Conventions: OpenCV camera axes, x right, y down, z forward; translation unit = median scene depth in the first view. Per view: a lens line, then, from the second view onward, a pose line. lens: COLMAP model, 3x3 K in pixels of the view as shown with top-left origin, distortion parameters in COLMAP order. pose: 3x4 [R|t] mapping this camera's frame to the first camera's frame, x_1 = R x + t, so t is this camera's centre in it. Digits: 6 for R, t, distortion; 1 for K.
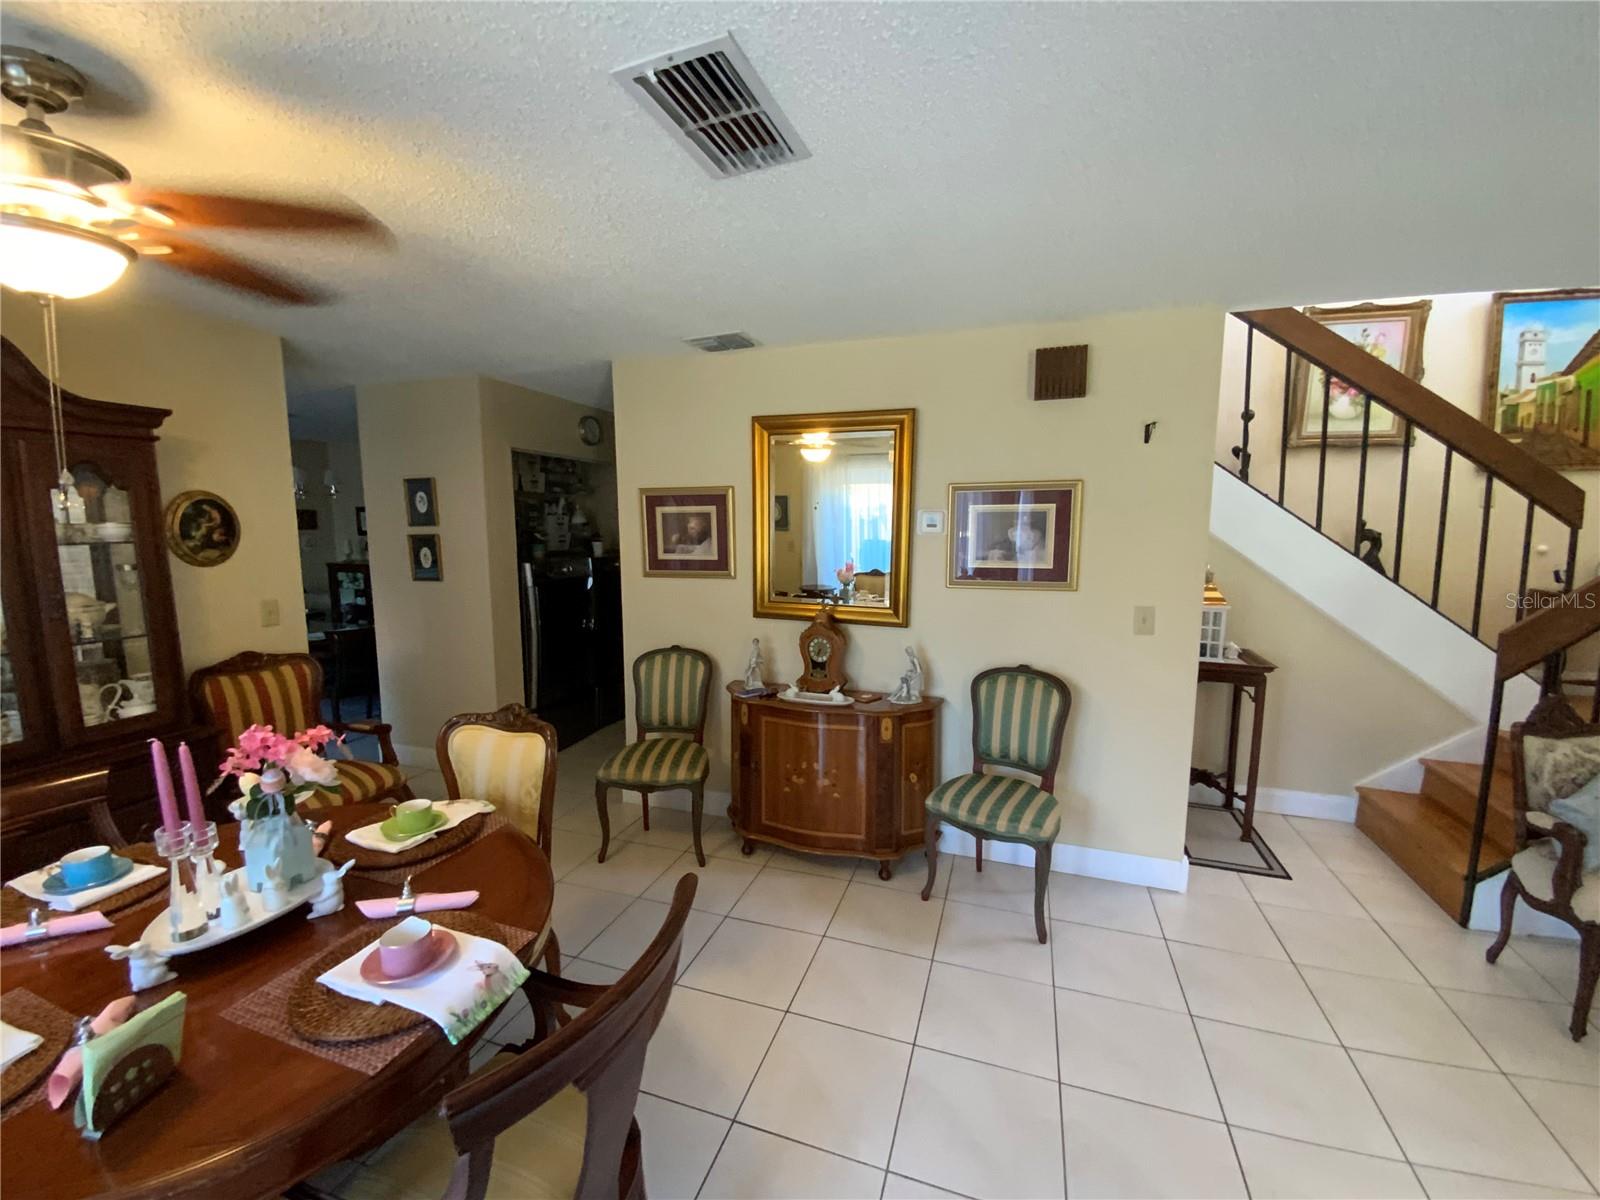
lens RADIAL K [[644.5, 0, 791.5], [0, 644.5, 603.8], [0, 0, 1]] dist [-0.017470, -0.005101]
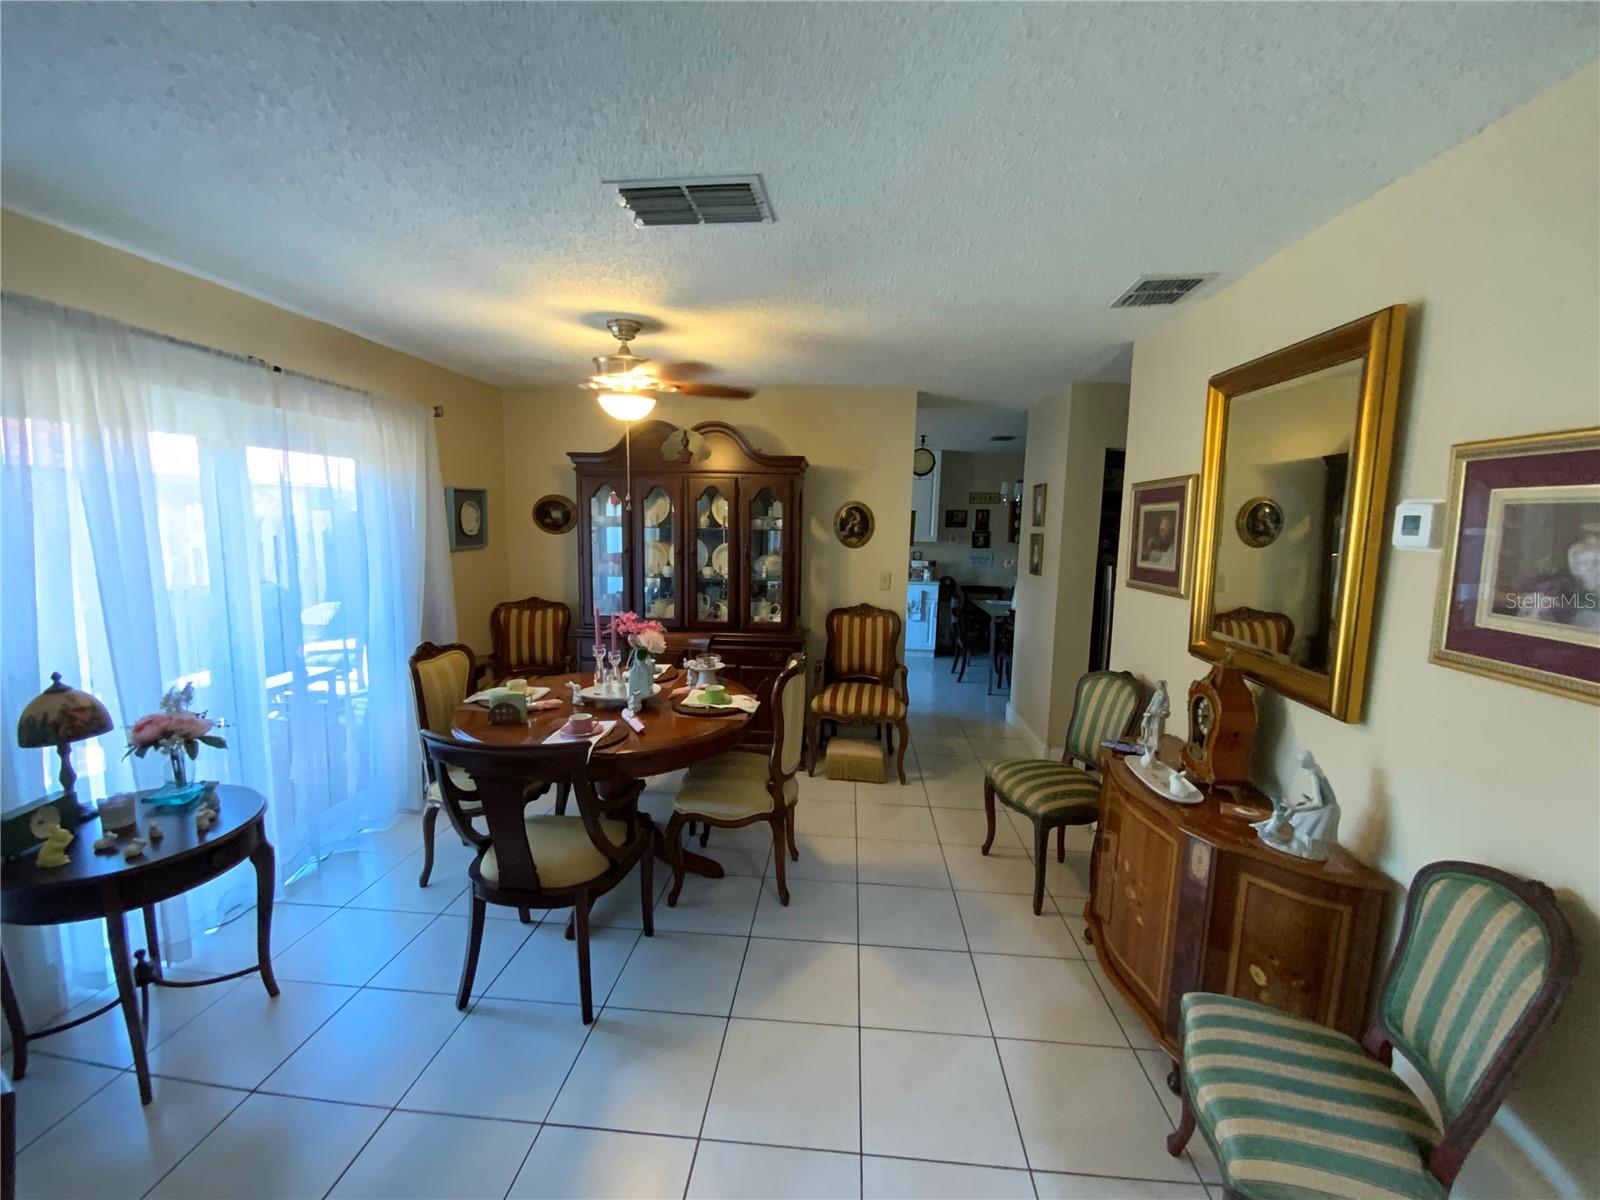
lens RADIAL K [[644.5, 0, 803.4], [0, 644.5, 603.0], [0, 0, 1]] dist [-0.017470, -0.005101]
pose [[0.225316, 0.123252, -0.966458, 0.511823], [-0.135342, 0.986308, 0.094231, -0.044729], [0.964839, 0.109571, 0.238912, 0.383288]]
